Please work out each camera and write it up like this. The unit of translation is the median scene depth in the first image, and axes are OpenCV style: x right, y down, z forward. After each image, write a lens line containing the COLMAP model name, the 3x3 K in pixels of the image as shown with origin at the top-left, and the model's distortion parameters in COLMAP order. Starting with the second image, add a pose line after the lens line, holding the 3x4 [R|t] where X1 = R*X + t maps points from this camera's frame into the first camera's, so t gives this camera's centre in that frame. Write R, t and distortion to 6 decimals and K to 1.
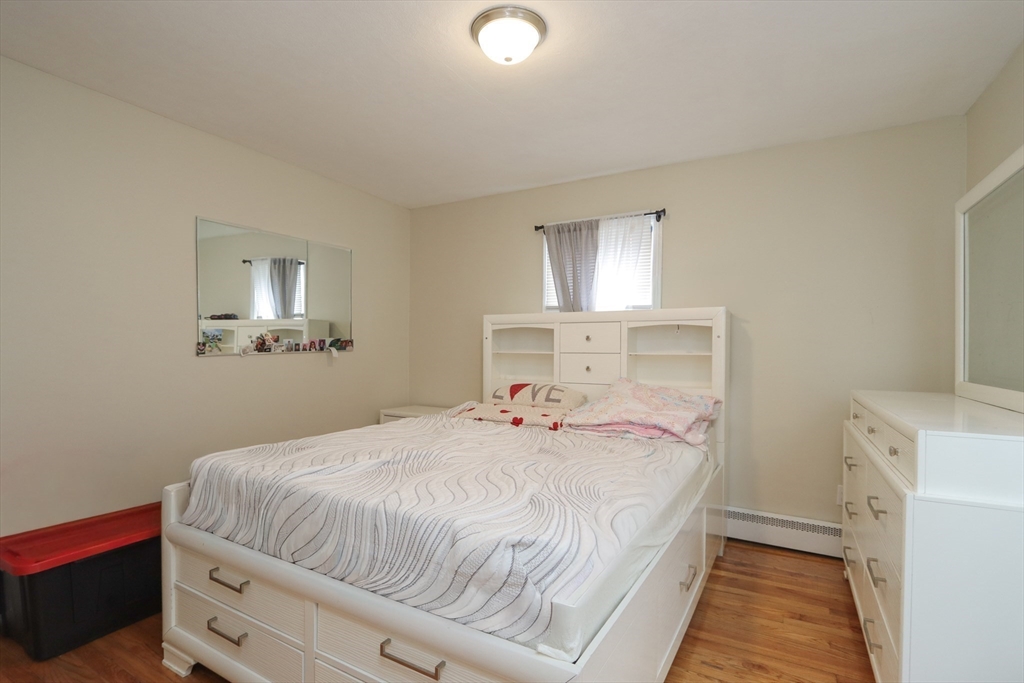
lens RADIAL K [[482.3, 0, 510.3], [0, 482.3, 347.6], [0, 0, 1]] dist [-0.013096, 0.001391]
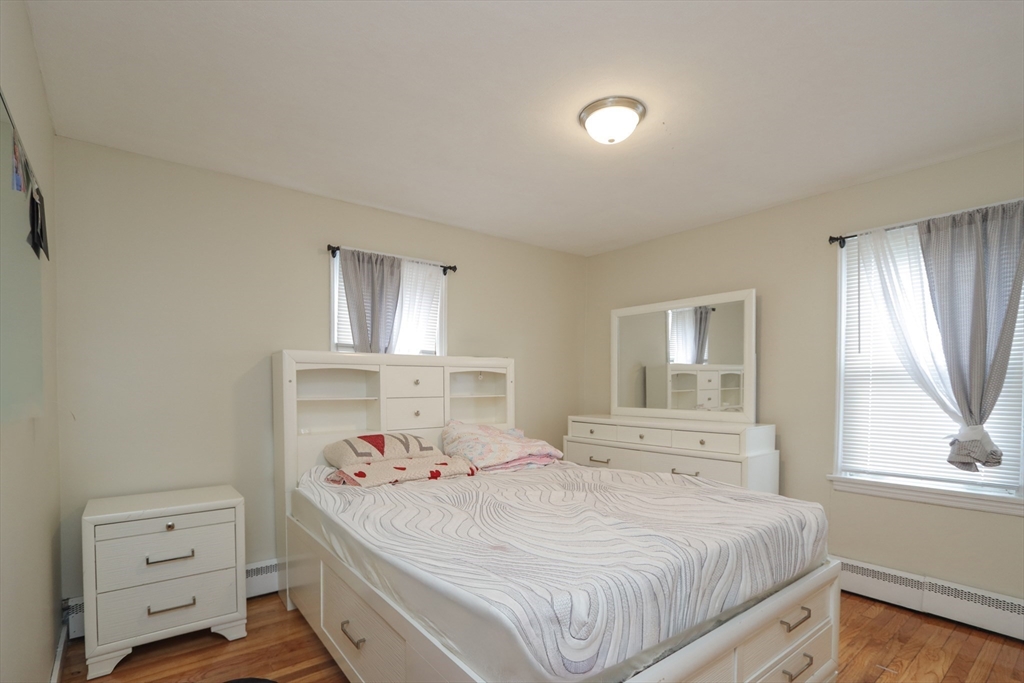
lens RADIAL K [[482.3, 0, 510.0], [0, 482.3, 389.7], [0, 0, 1]] dist [-0.013096, 0.001391]
pose [[0.393440, -0.017623, 0.919182, -0.623546], [0.002331, 0.999832, 0.018172, -0.020218], [-0.919348, -0.005007, 0.393415, 0.416921]]
